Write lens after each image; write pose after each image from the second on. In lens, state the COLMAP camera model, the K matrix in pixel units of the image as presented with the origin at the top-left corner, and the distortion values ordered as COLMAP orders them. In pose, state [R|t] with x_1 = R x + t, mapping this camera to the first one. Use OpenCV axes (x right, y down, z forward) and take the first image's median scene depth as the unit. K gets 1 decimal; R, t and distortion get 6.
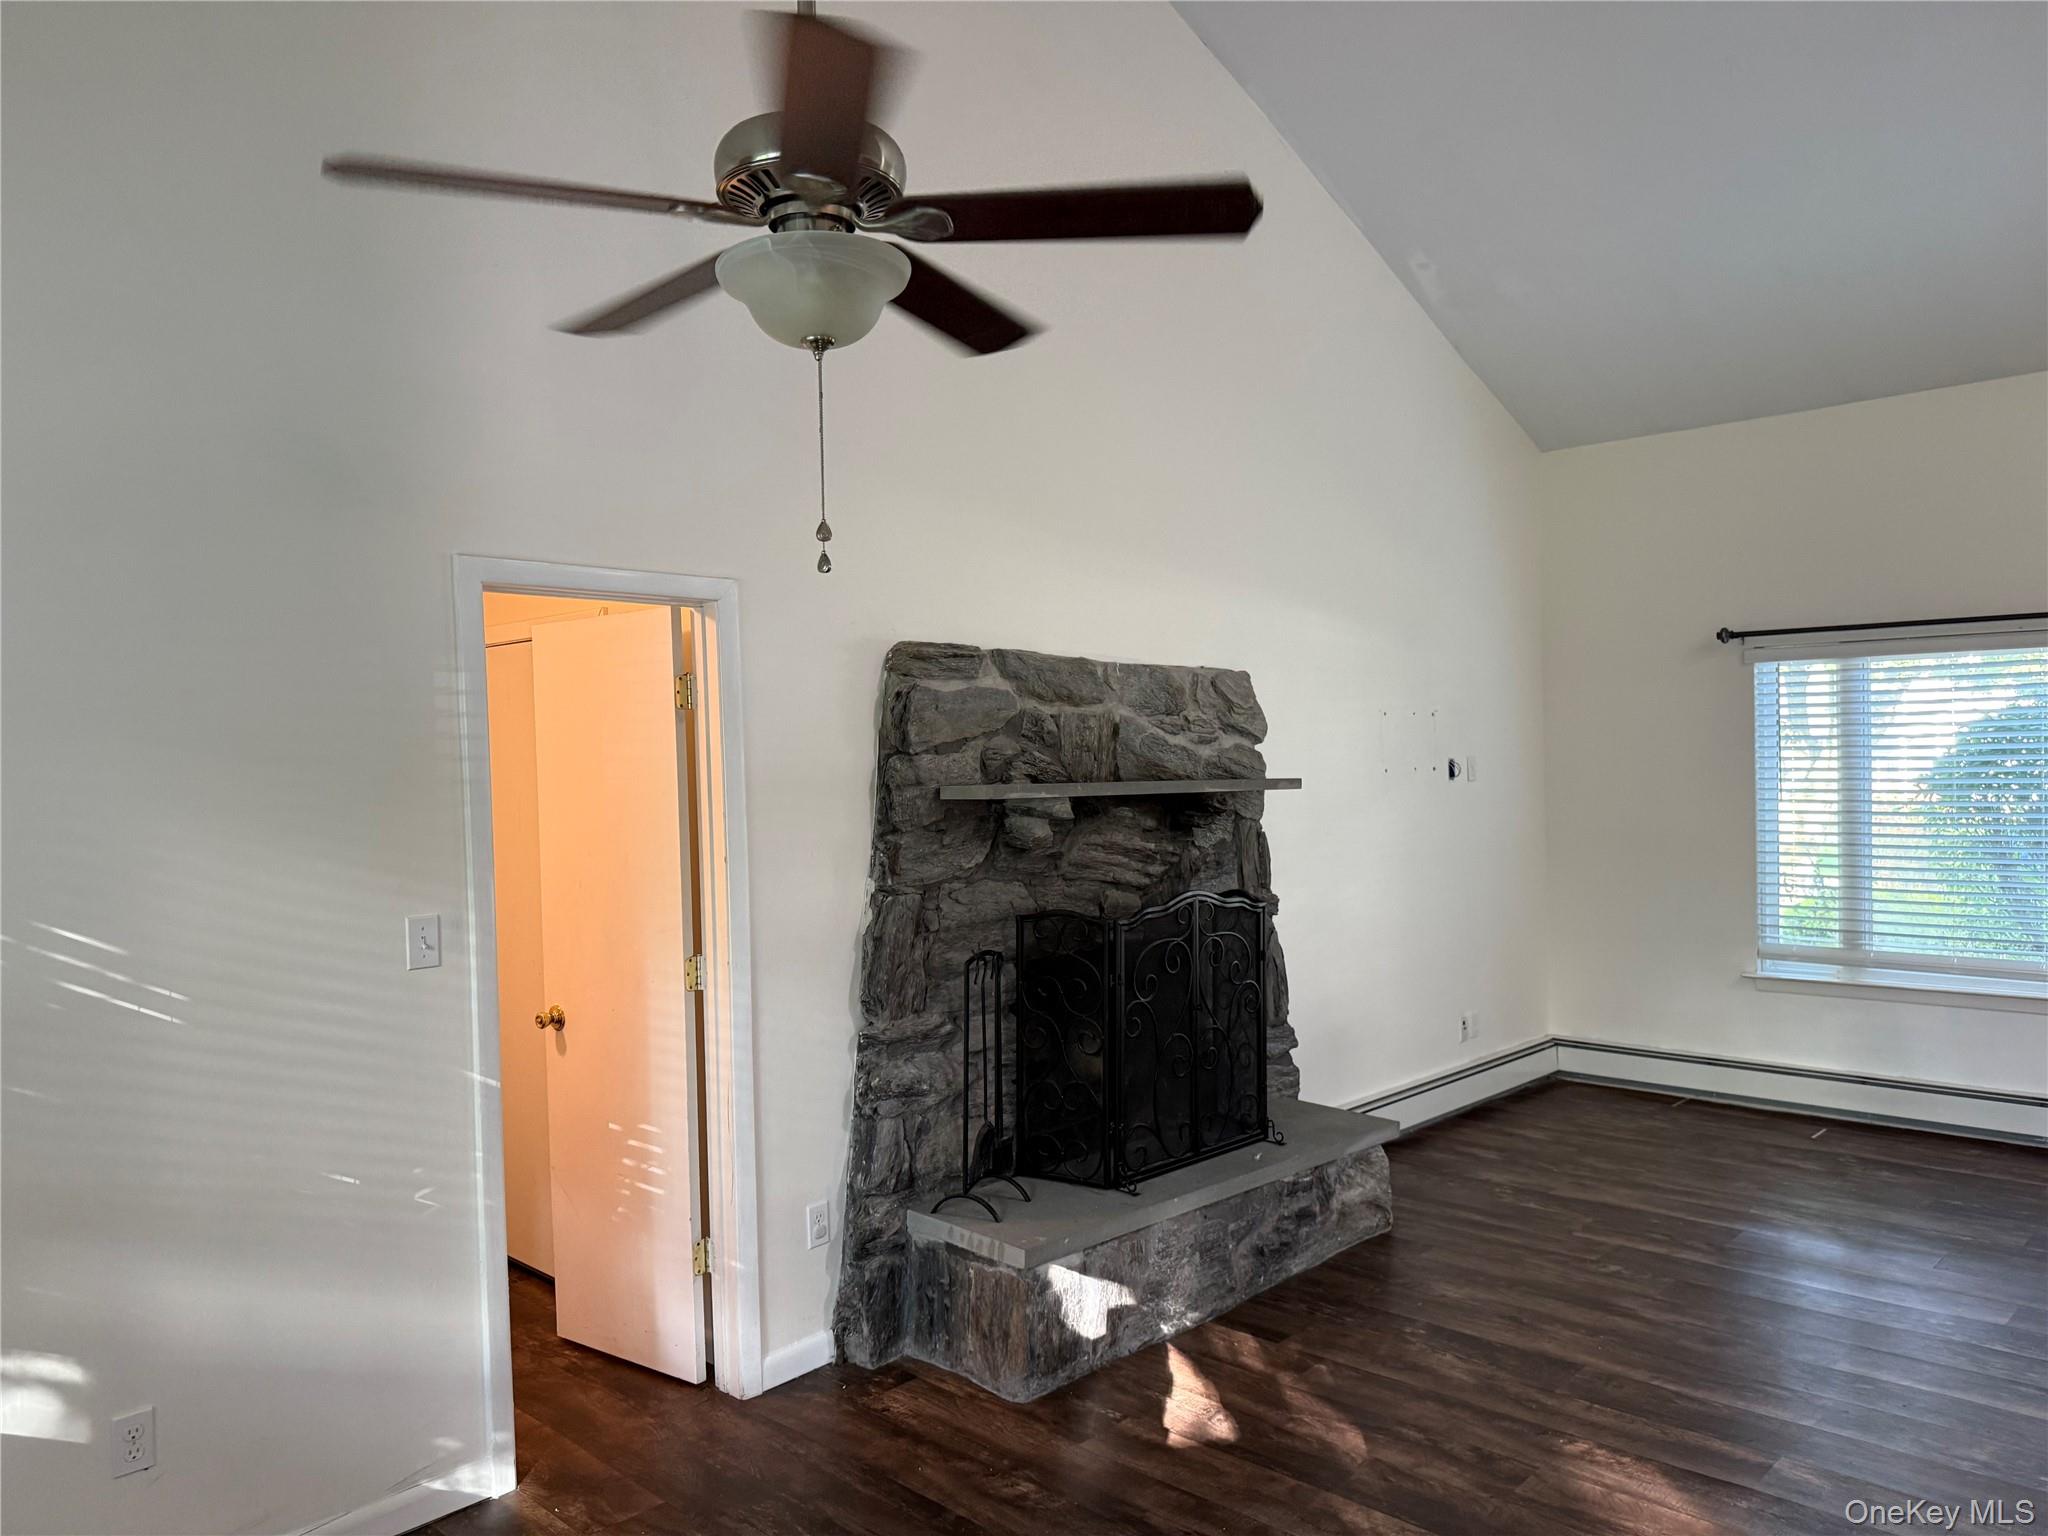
lens RADIAL K [[1428.1, 0, 1005.4], [0, 1428.1, 740.7], [0, 0, 1]] dist [0.032369, -0.045950]
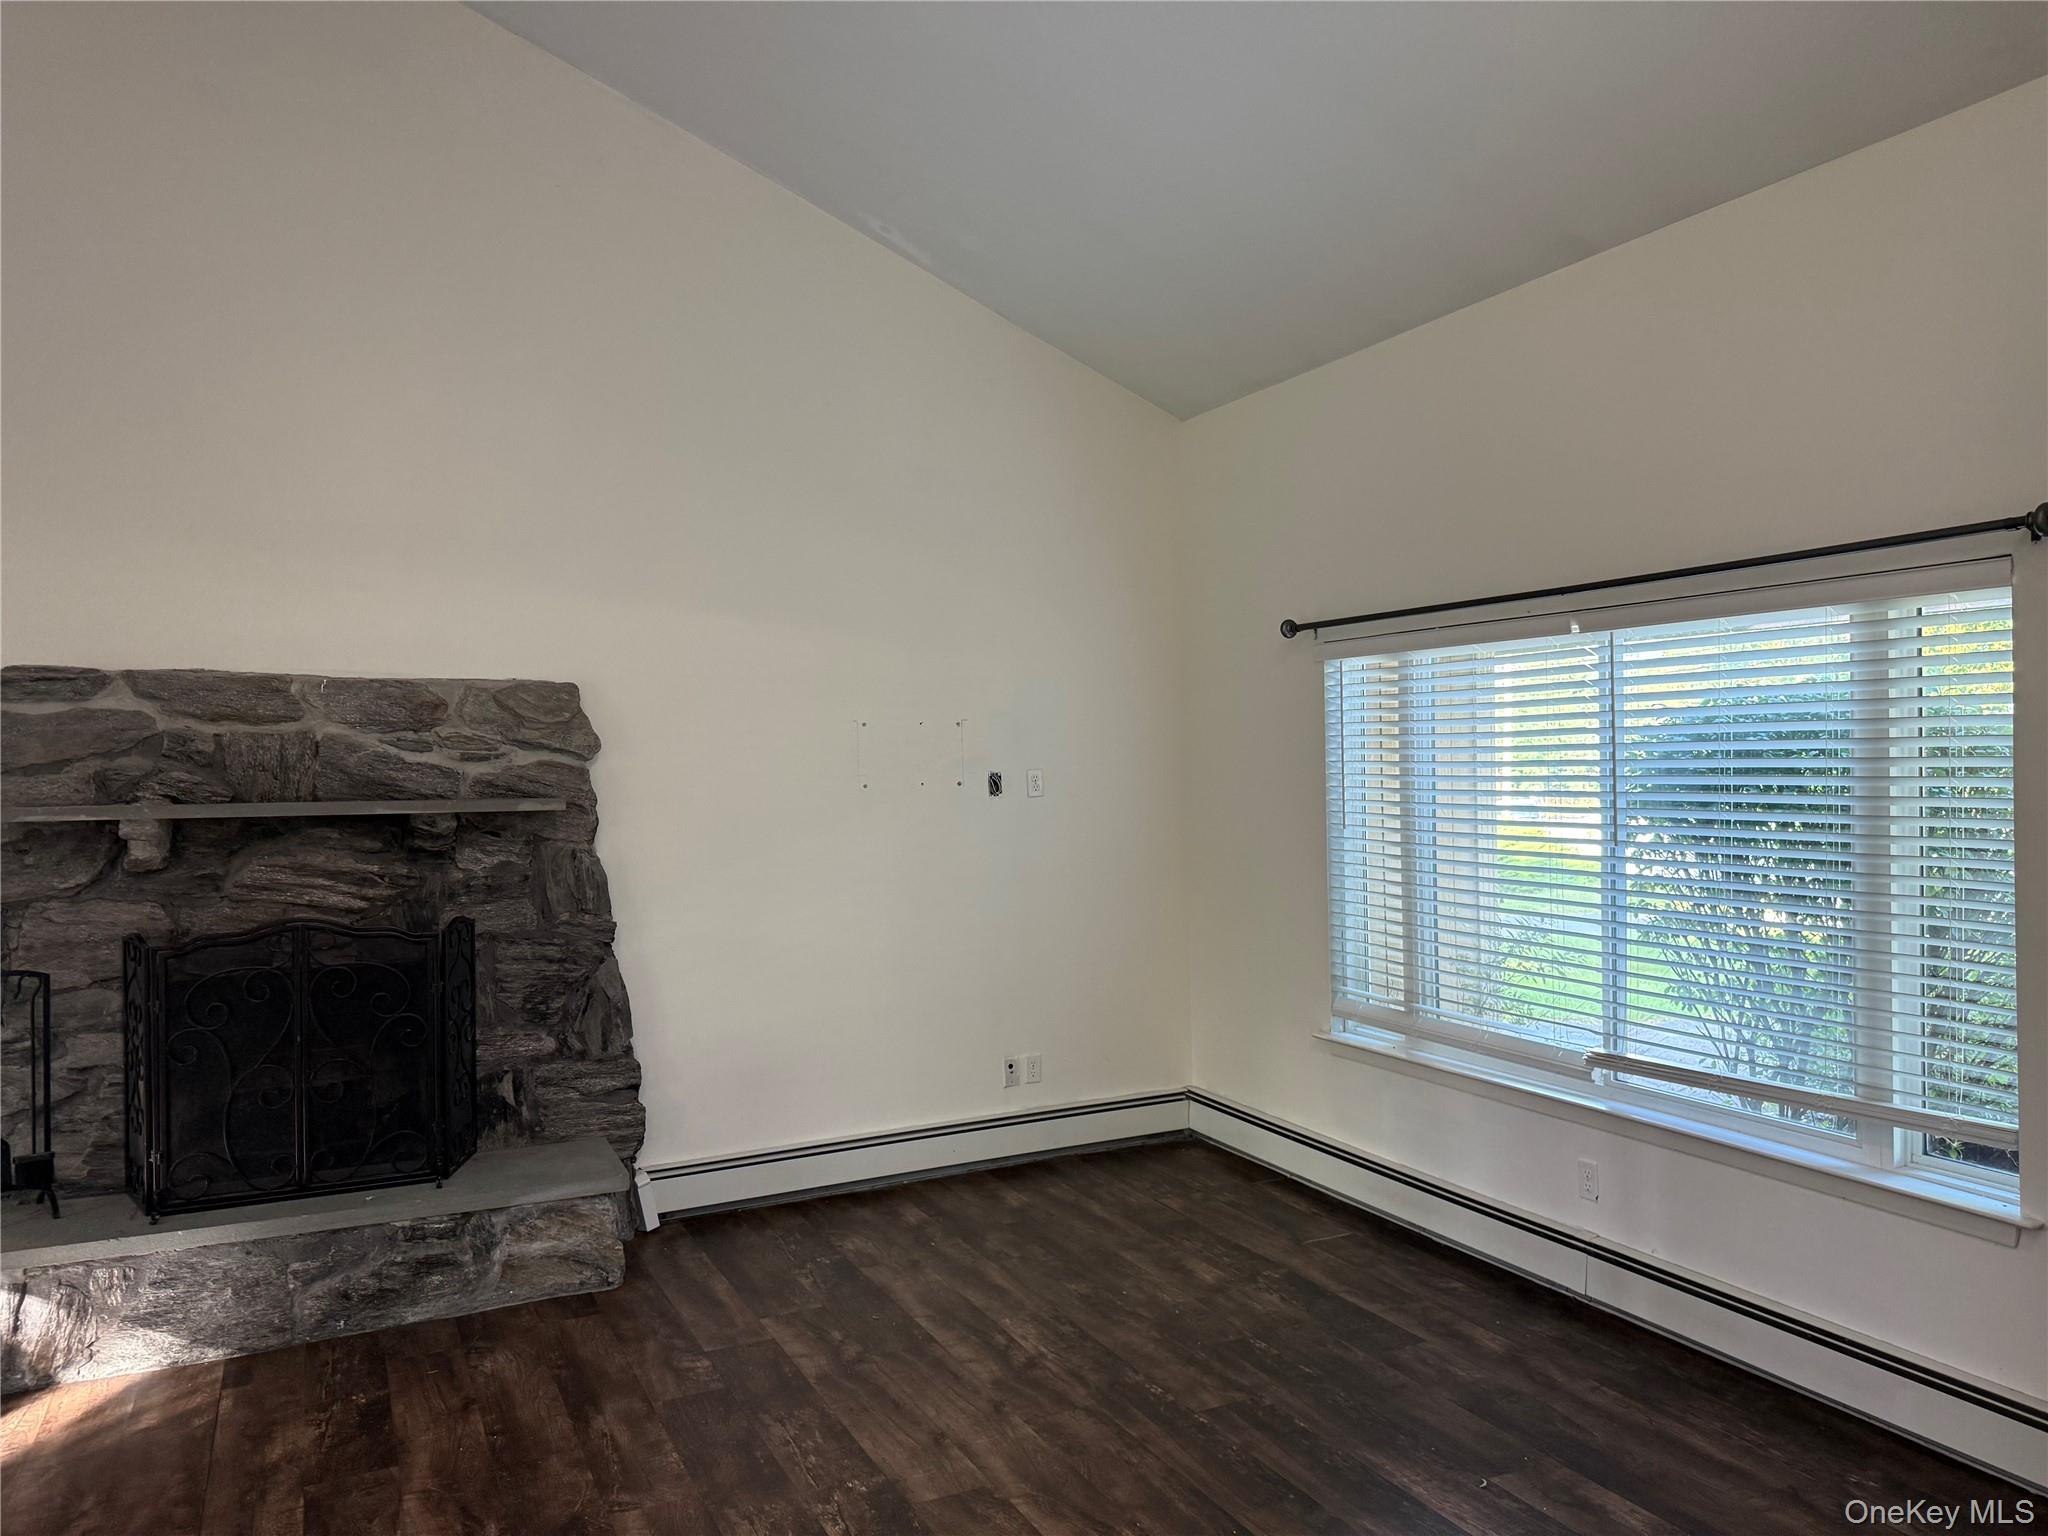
lens RADIAL K [[1428.1, 0, 1021.0], [0, 1428.1, 771.9], [0, 0, 1]] dist [0.032369, -0.045950]
pose [[0.946076, 0.009890, -0.323794, 0.839928], [0.001531, 0.999386, 0.034997, -0.024865], [0.323942, -0.033606, 0.945480, 0.228783]]
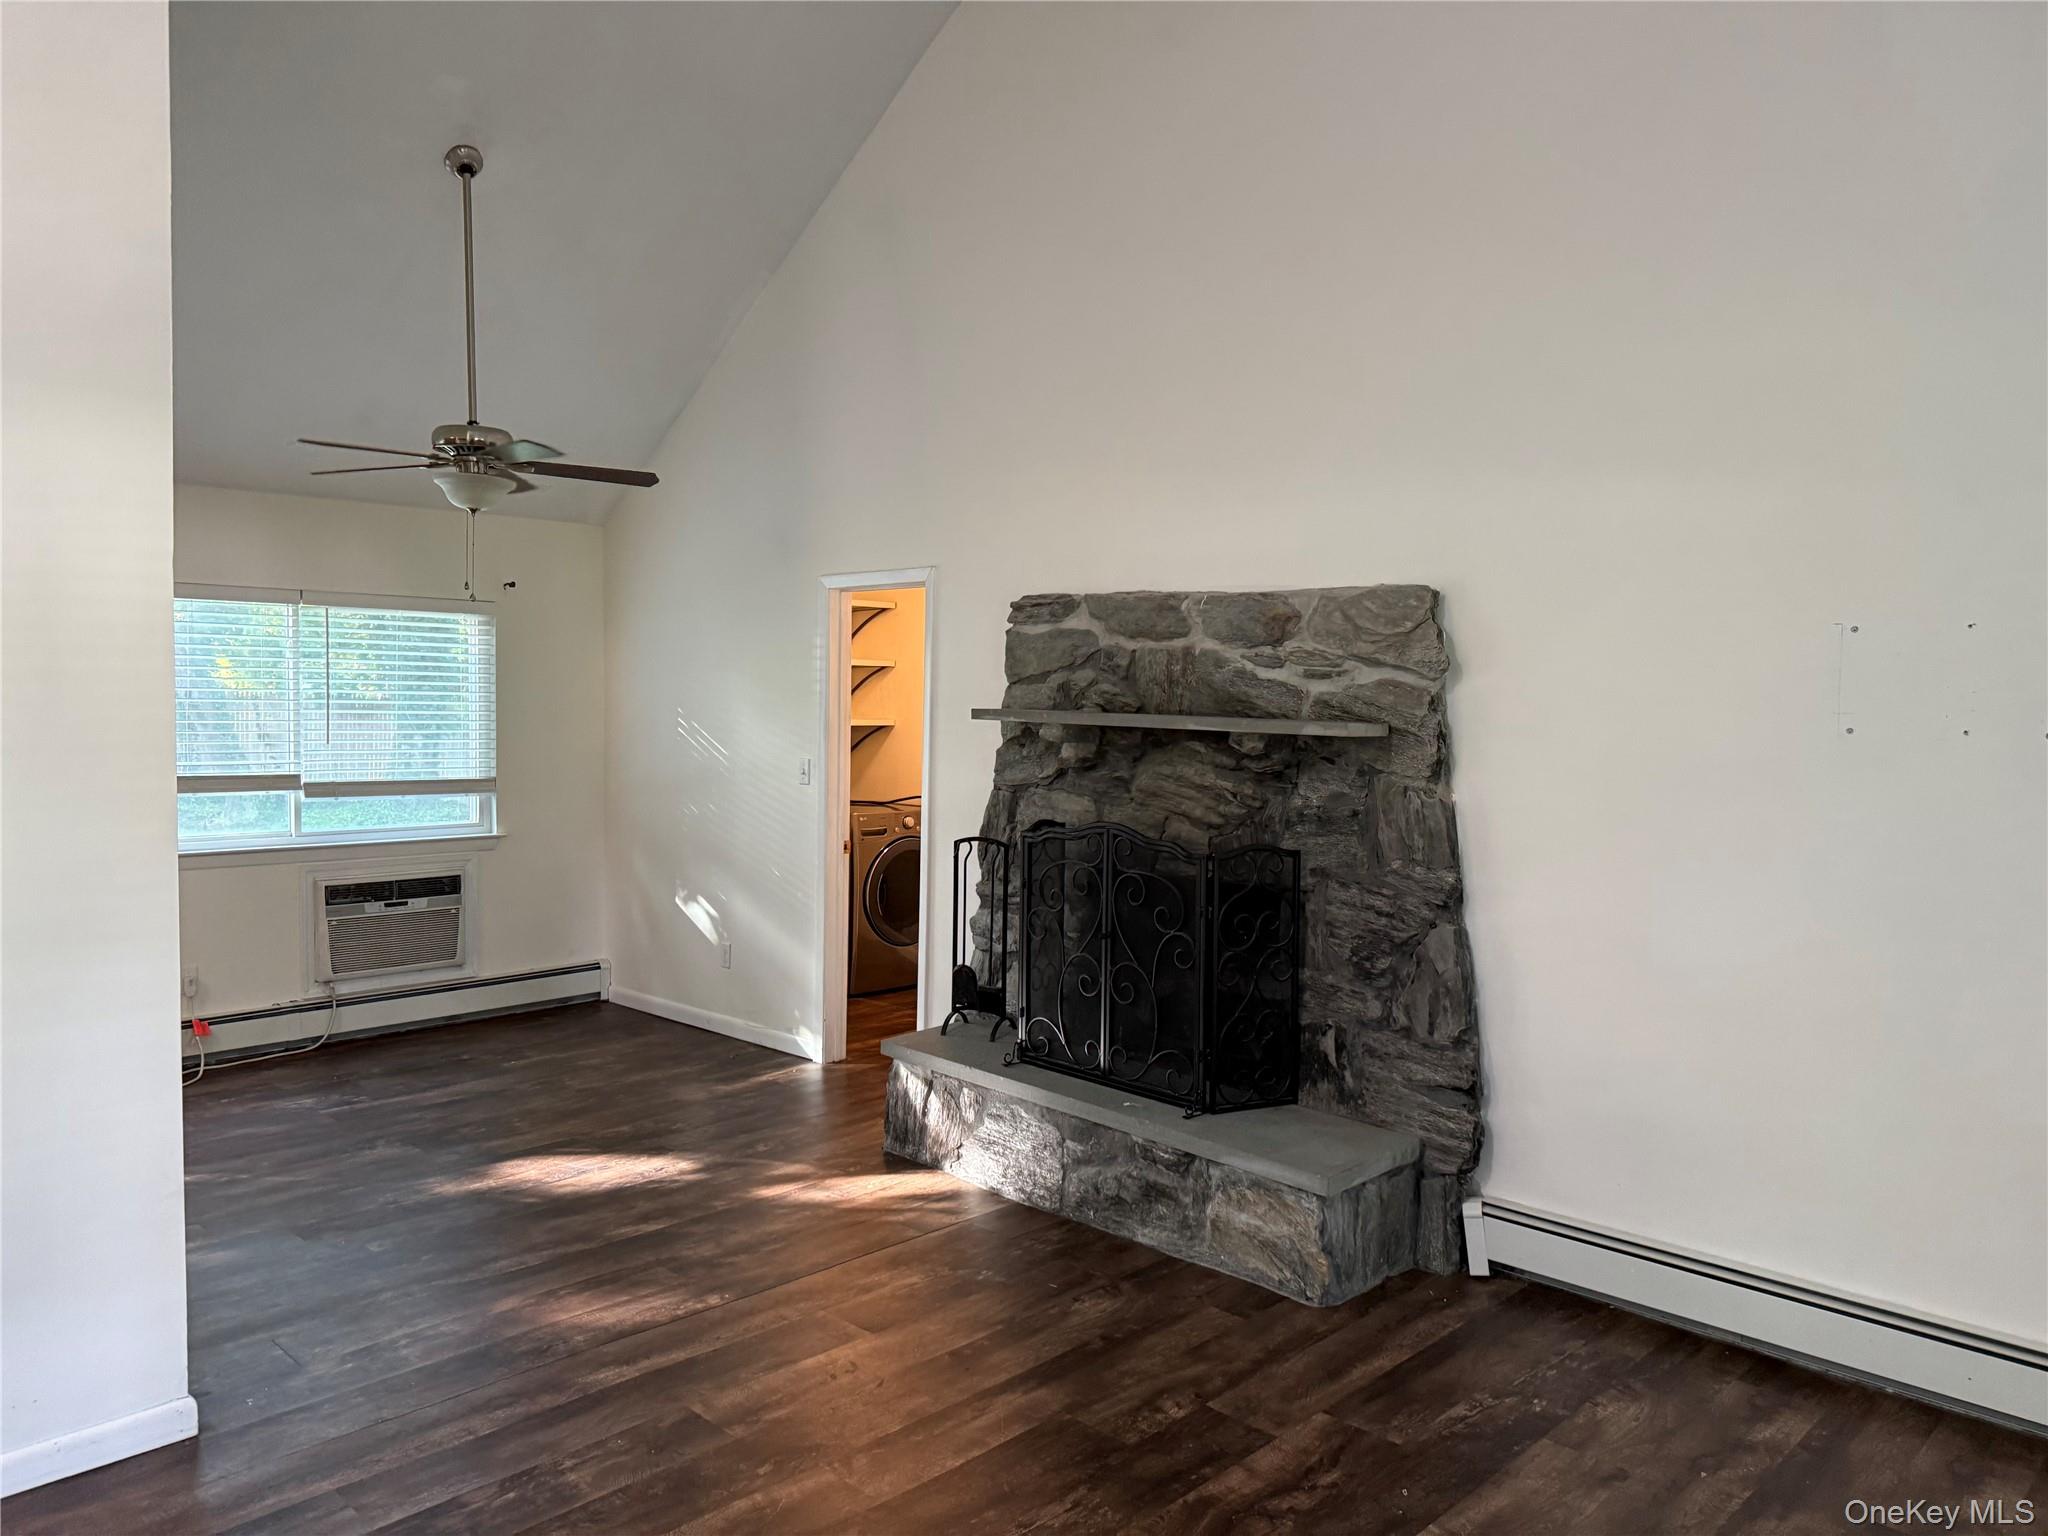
lens RADIAL K [[1428.1, 0, 1044.9], [0, 1428.1, 734.8], [0, 0, 1]] dist [0.032369, -0.045950]
pose [[0.020858, 0.051511, -0.998455, 1.060552], [0.001065, 0.998670, 0.051544, -0.009259], [0.999782, -0.002139, 0.020776, 0.867046]]
